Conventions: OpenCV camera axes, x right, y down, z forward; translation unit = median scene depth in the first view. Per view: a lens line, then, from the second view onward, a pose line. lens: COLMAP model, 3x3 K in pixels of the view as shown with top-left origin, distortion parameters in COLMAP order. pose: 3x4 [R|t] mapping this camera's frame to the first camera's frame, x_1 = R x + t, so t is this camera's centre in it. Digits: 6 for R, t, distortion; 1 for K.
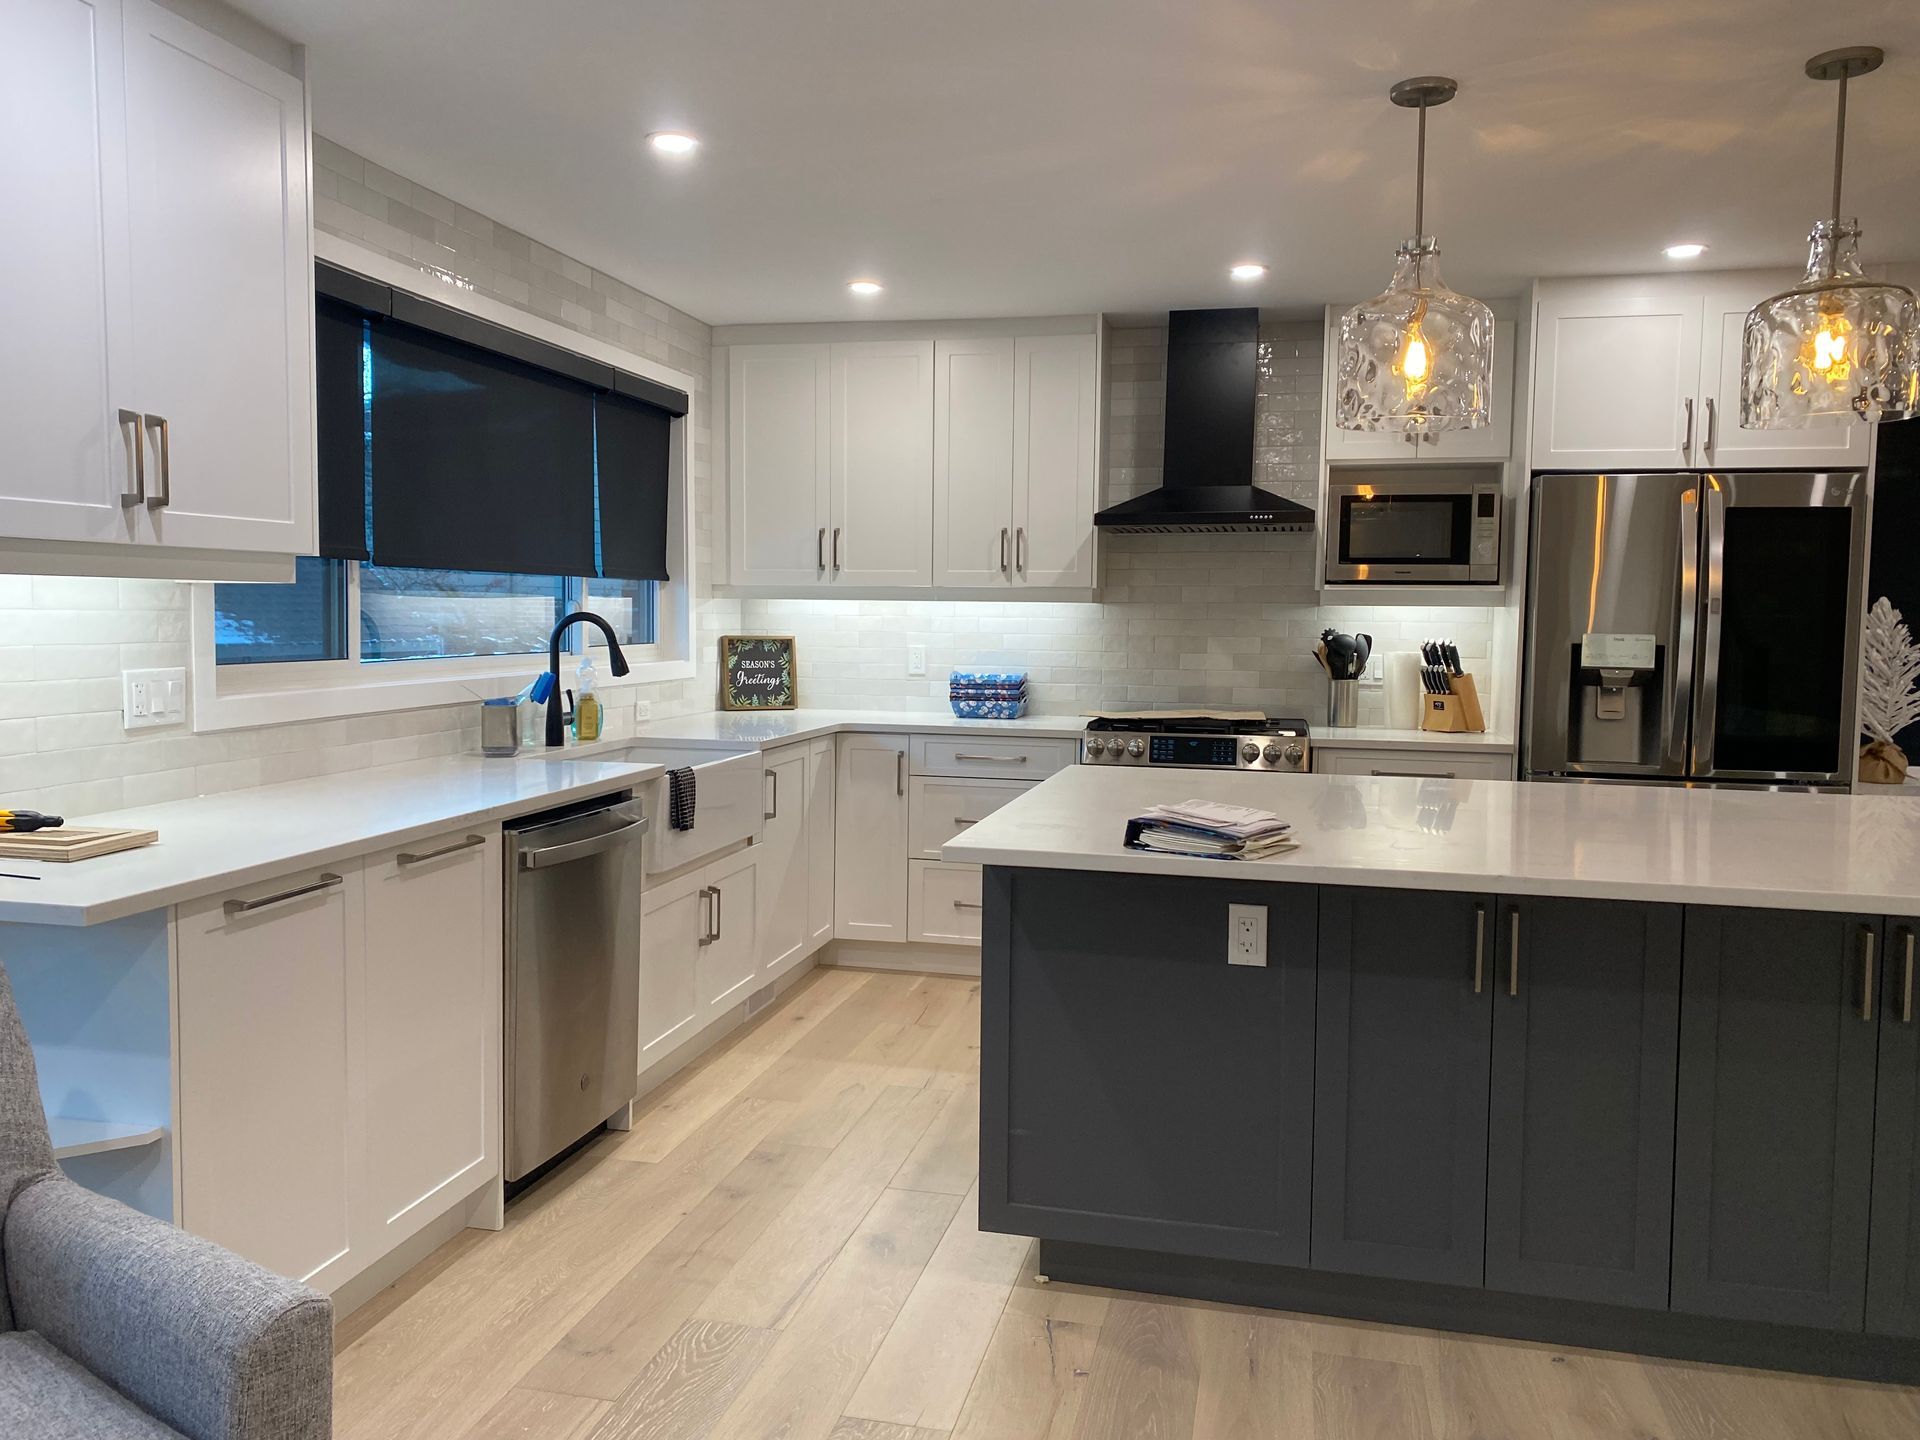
lens RADIAL K [[1469.3, 0, 956.7], [0, 1469.3, 701.3], [0, 0, 1]] dist [0.065334, -0.082279]
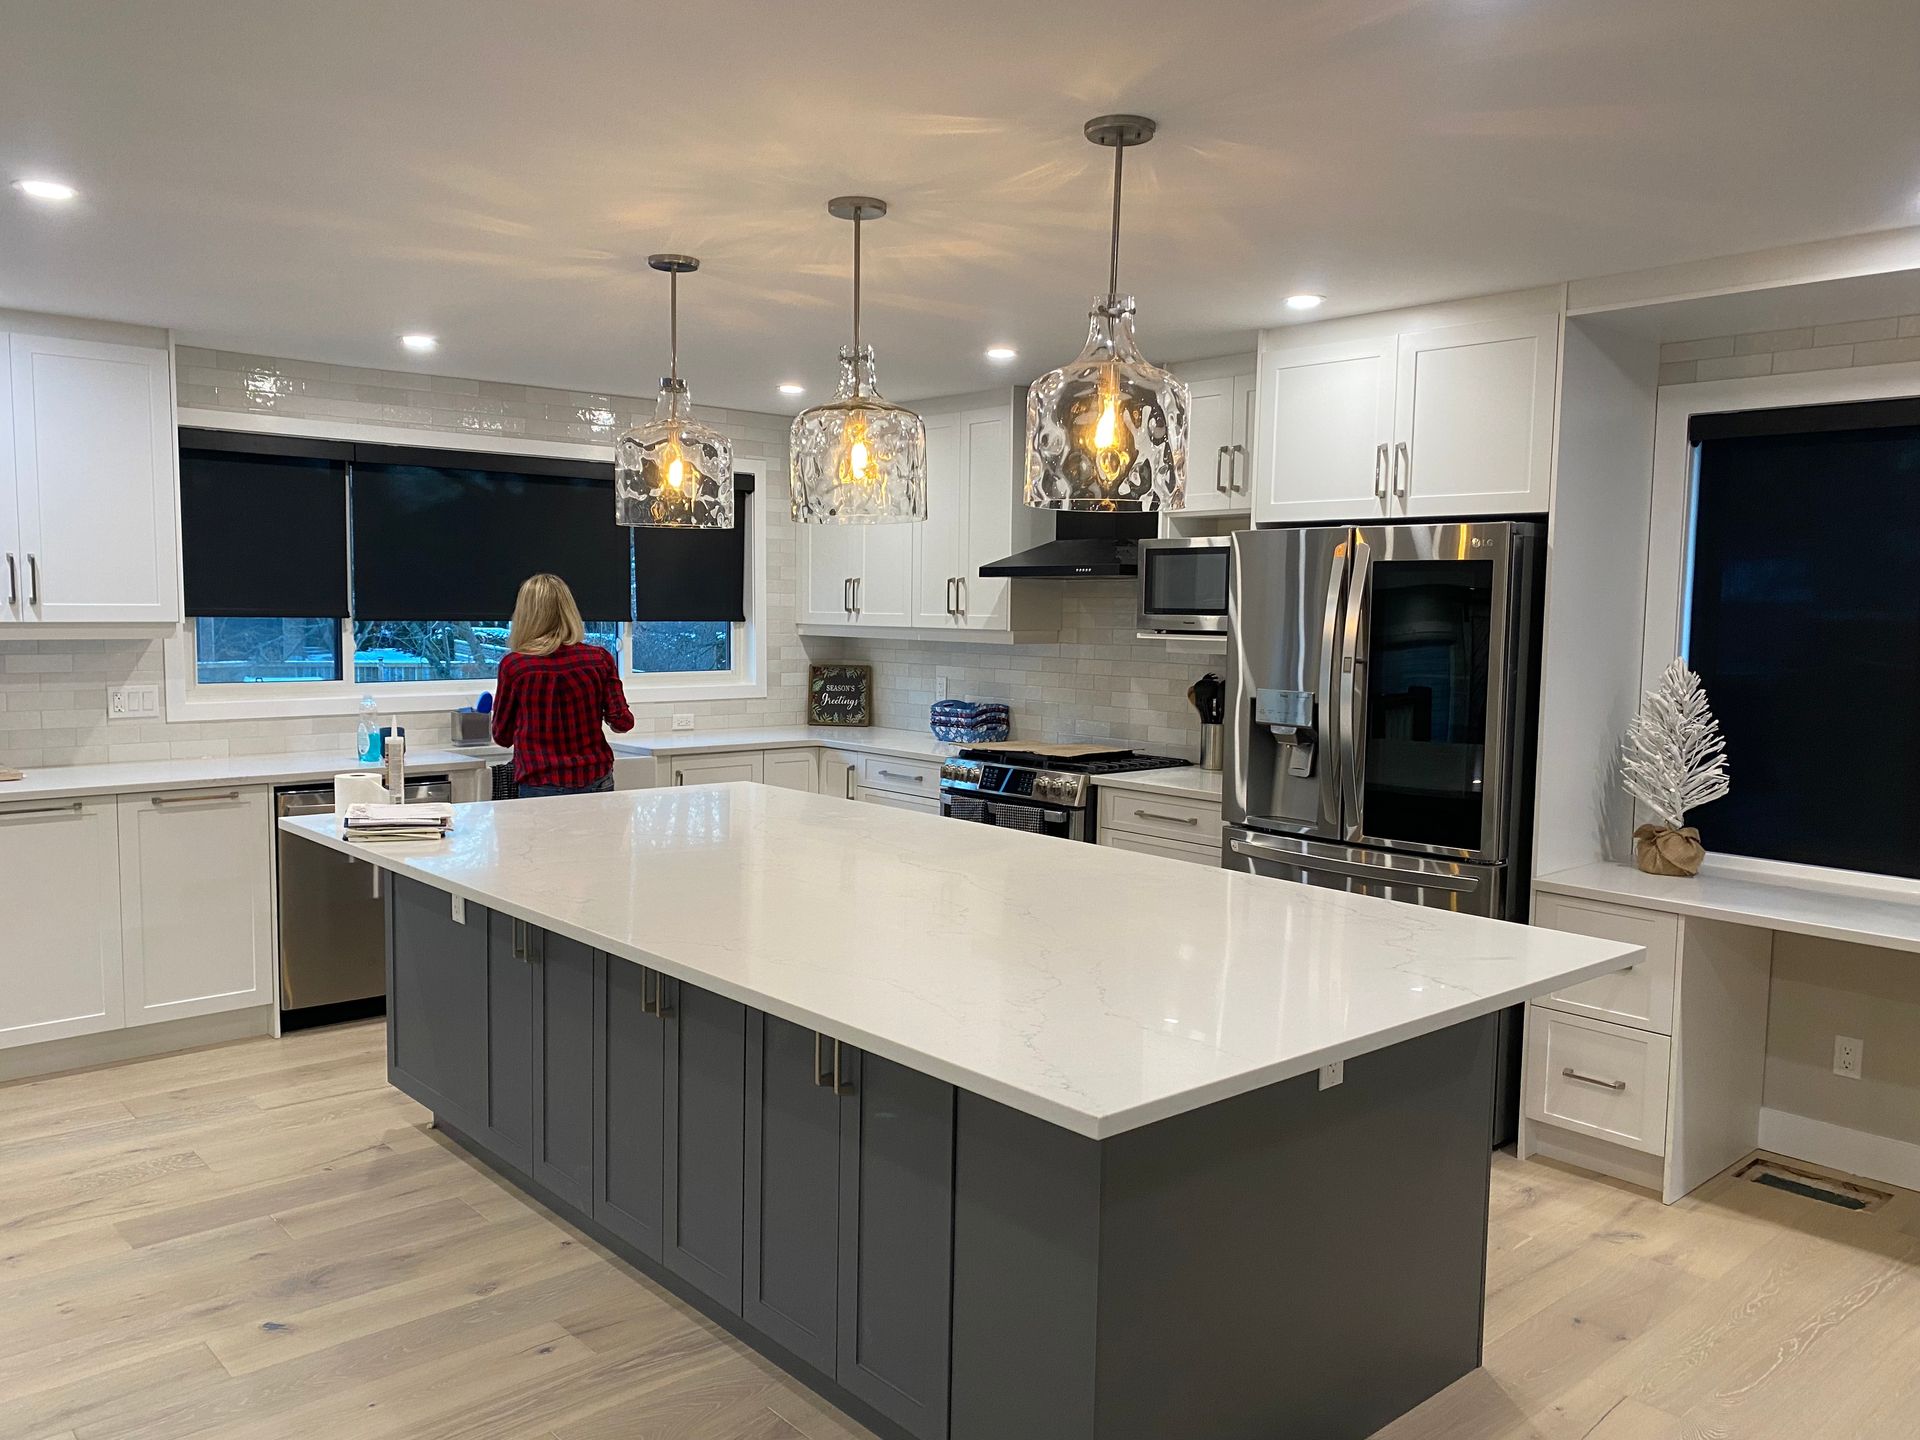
lens RADIAL K [[1469.3, 0, 948.1], [0, 1469.3, 734.5], [0, 0, 1]] dist [0.065334, -0.082279]
pose [[0.815625, 0.051726, -0.576264, 0.774666], [-0.040047, 0.998654, 0.032958, -0.036722], [0.577194, -0.003804, 0.816599, 0.064182]]
